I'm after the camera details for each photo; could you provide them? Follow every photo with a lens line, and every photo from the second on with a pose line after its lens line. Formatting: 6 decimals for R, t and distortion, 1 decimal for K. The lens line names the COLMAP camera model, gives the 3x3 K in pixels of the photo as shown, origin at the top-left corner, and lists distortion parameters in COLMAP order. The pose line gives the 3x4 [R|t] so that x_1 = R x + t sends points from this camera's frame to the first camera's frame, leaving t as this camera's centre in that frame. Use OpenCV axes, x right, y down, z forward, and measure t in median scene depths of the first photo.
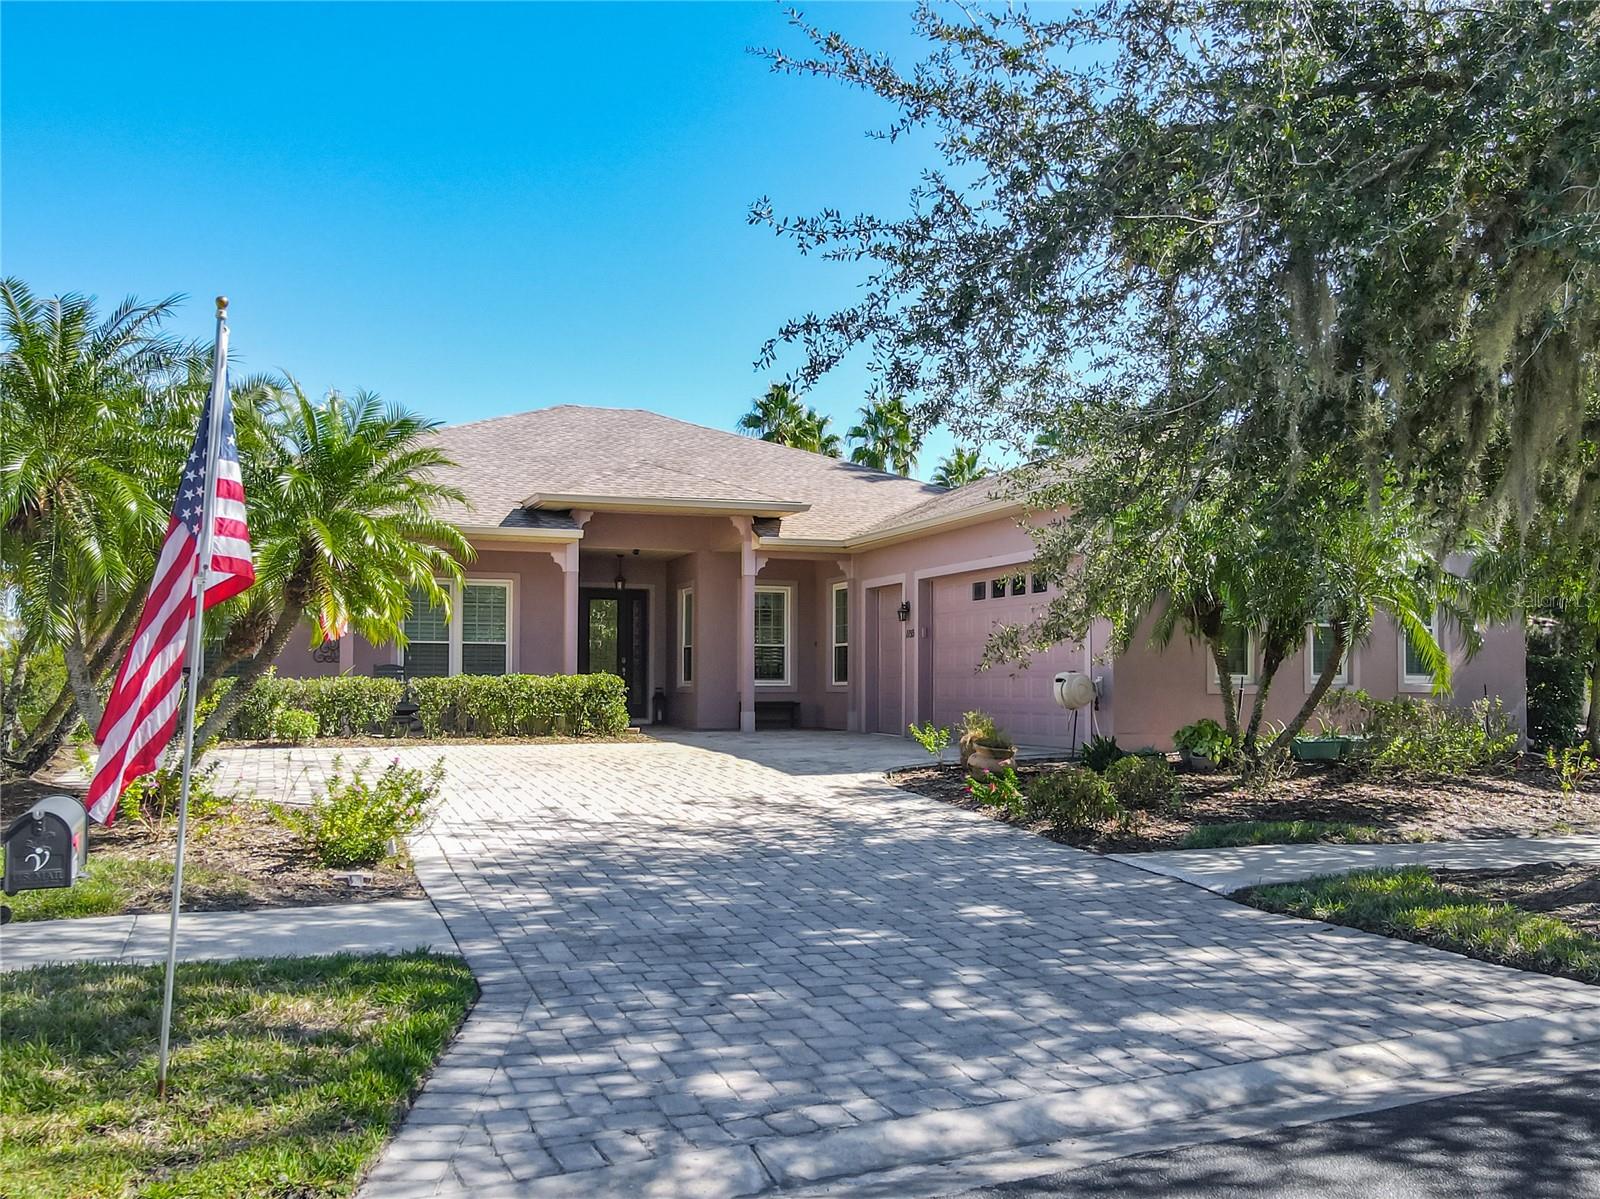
lens RADIAL K [[1400.7, 0, 839.2], [0, 1400.7, 643.0], [0, 0, 1]] dist [-0.024827, 0.076743]
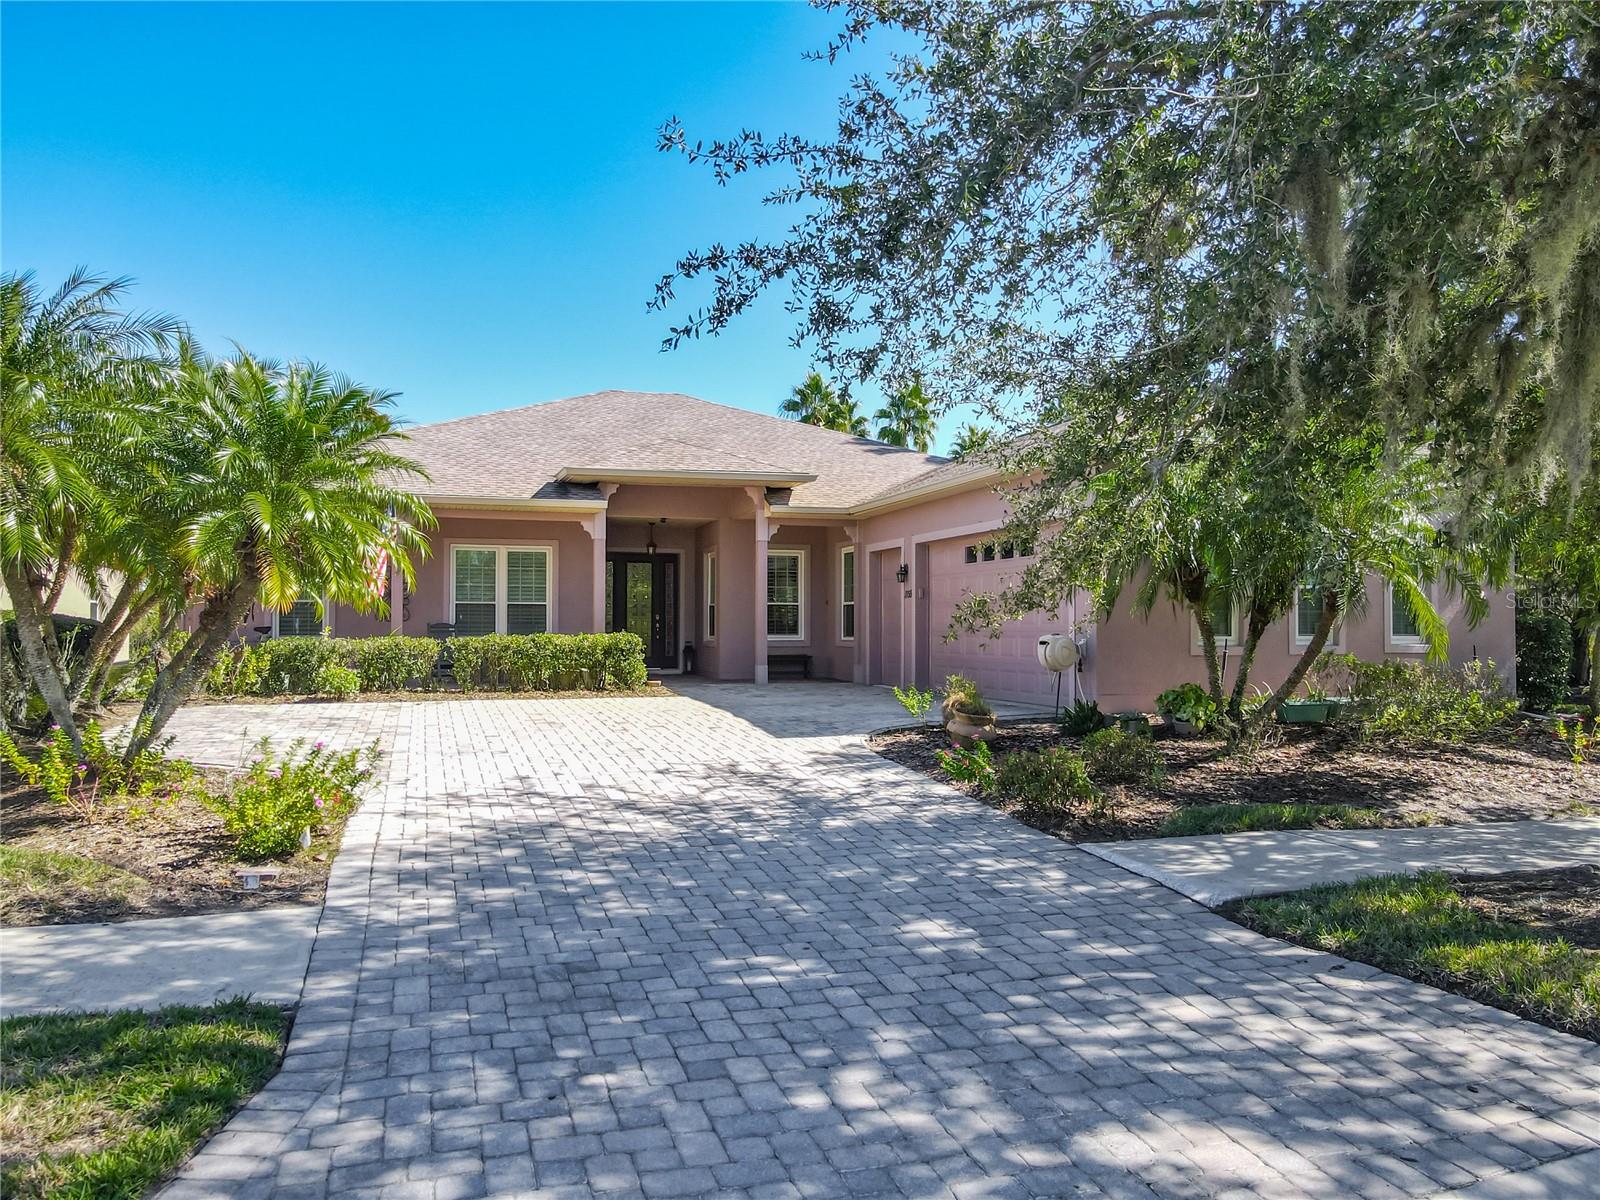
lens RADIAL K [[1161.0, 0, 789.5], [0, 1161.0, 609.6], [0, 0, 1]] dist [0.007789, 0.006945]
pose [[0.997117, -0.003035, -0.075813, 0.053393], [0.004117, 0.999892, 0.014117, -0.015165], [0.075762, -0.014389, 0.997022, 0.200308]]
